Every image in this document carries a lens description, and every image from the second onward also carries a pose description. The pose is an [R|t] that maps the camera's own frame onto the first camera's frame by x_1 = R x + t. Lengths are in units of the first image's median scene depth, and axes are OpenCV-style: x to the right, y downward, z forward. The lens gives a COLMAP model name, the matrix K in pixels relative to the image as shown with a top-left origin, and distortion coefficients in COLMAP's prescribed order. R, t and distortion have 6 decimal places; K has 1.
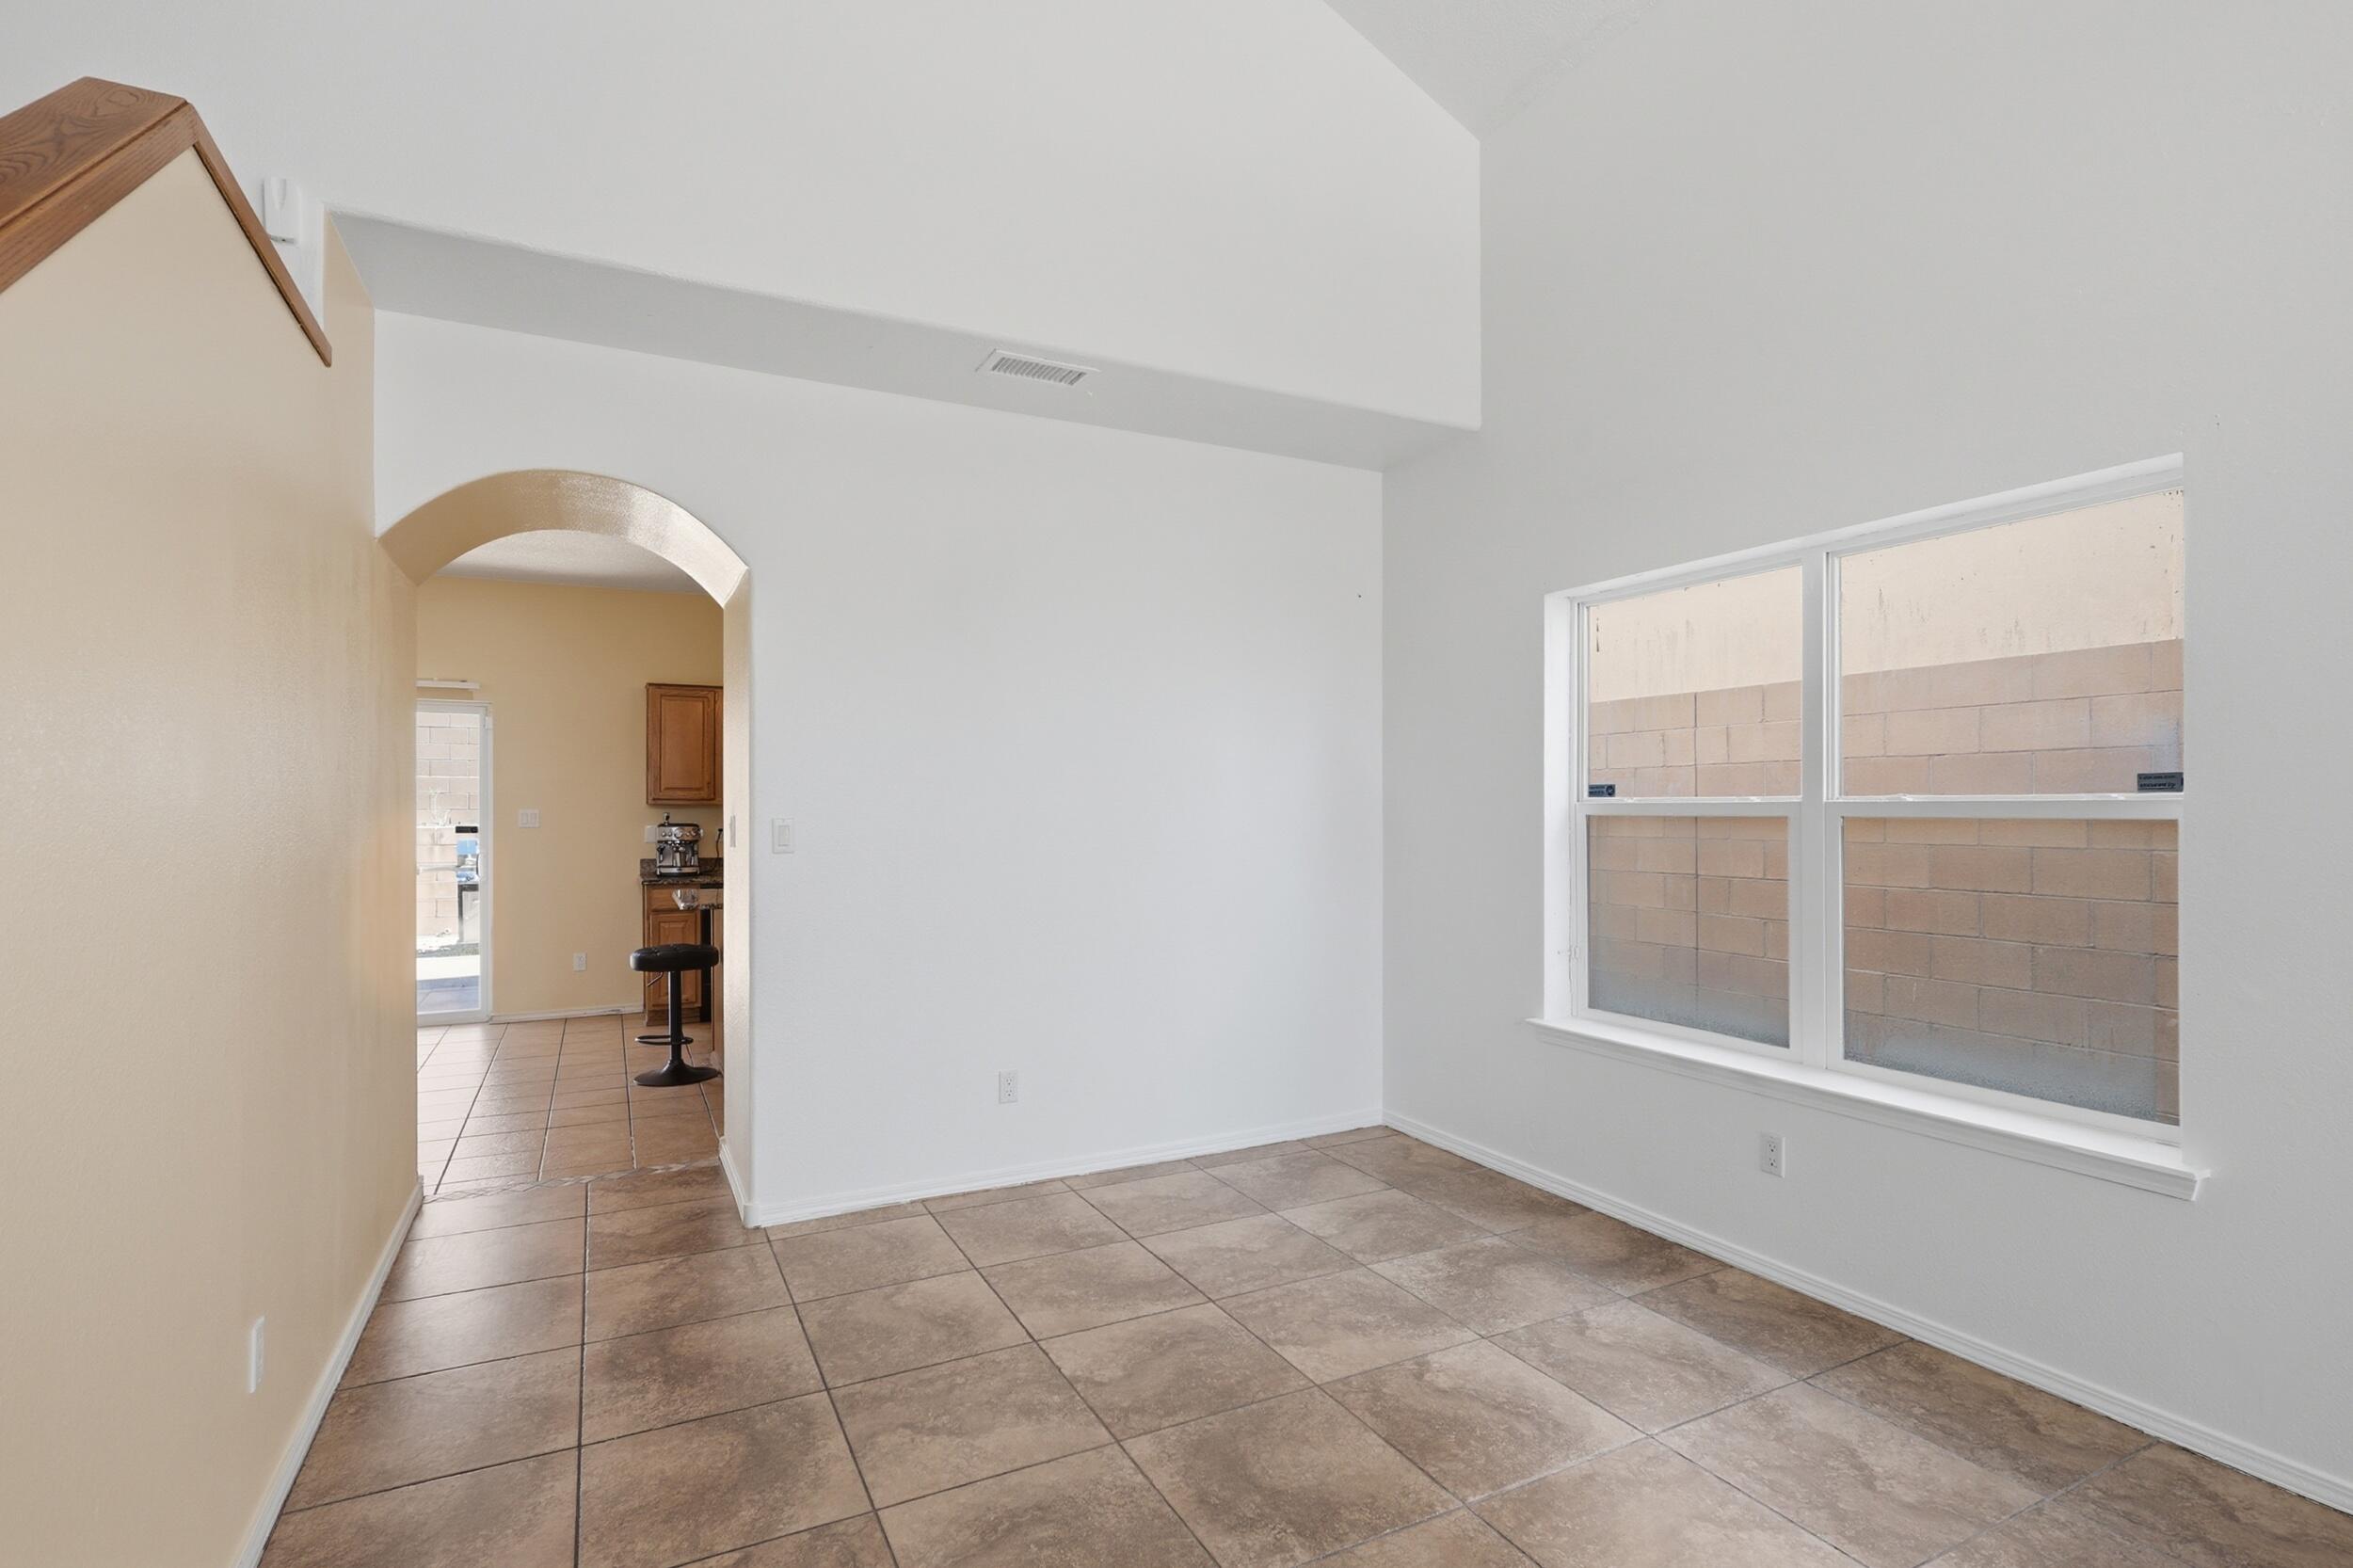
lens RADIAL K [[1097.2, 0, 1155.6], [0, 1097.2, 802.9], [0, 0, 1]] dist [-0.002766, 0.000940]
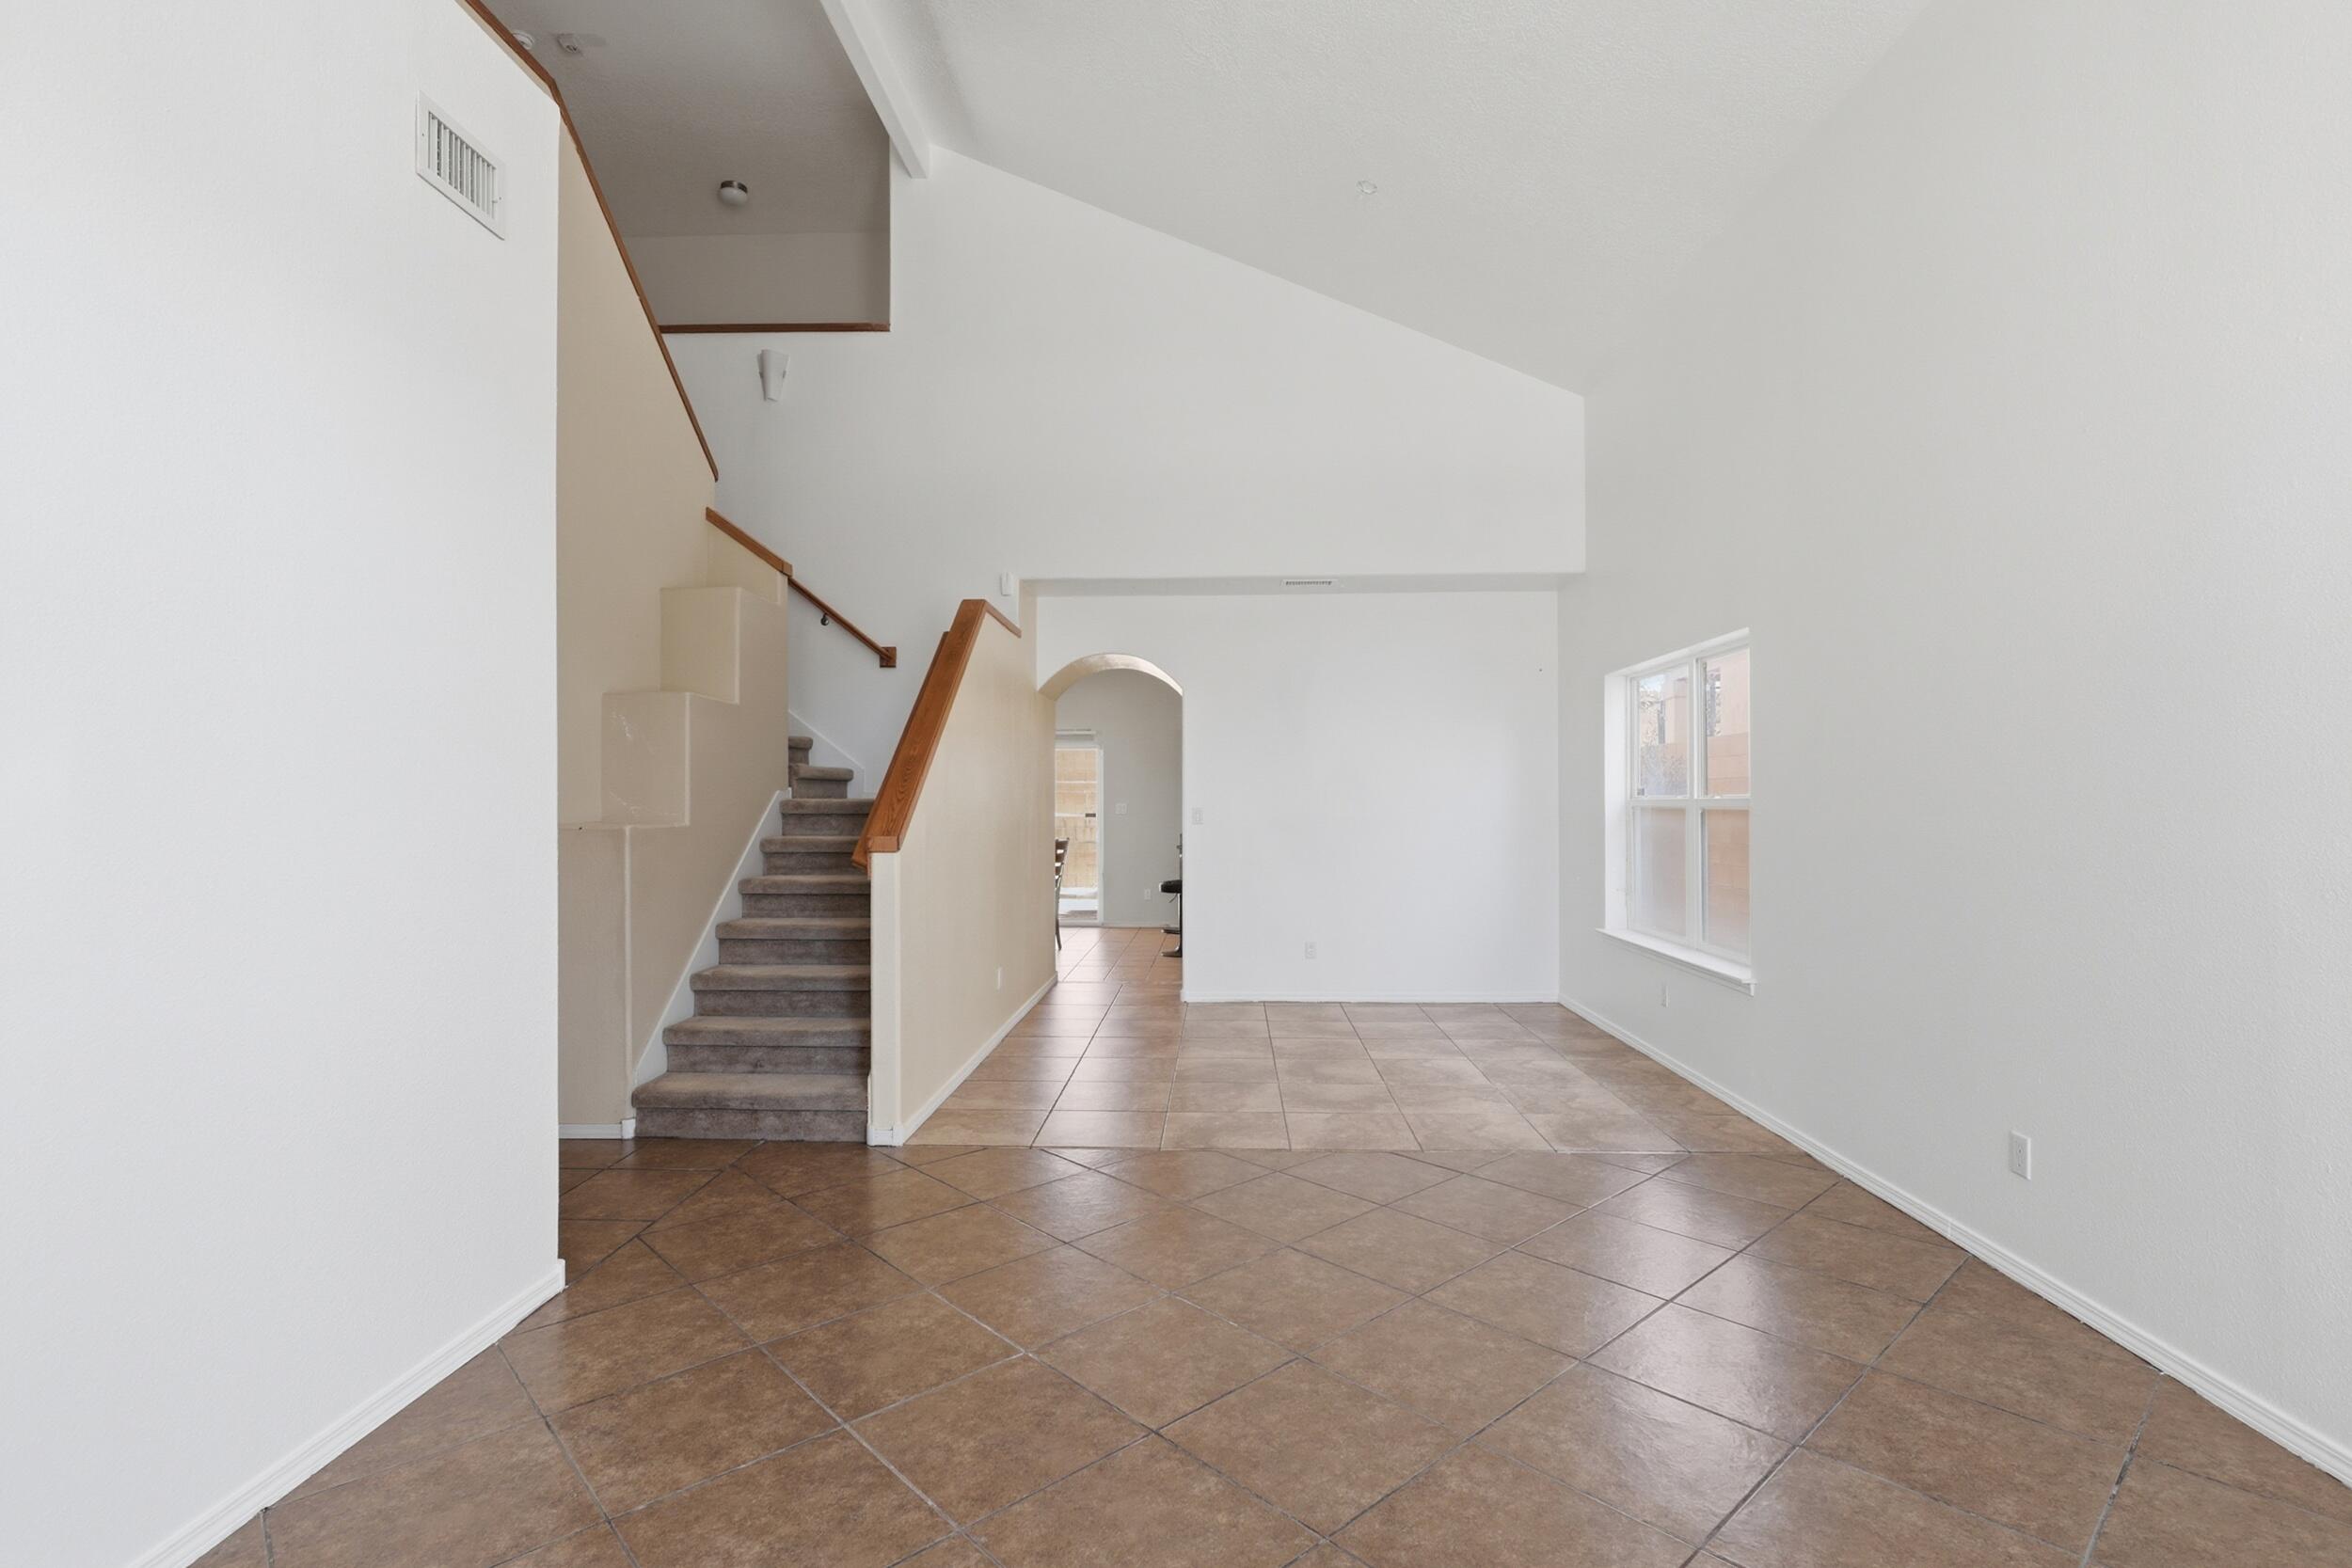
lens RADIAL K [[1096.6, 0, 1199.6], [0, 1096.6, 790.0], [0, 0, 1]] dist [-0.002766, 0.000940]
pose [[0.878626, -0.007296, -0.477455, 0.602374], [0.004691, 0.999967, -0.006648, -0.006144], [0.477488, 0.003601, 0.878631, -0.757930]]
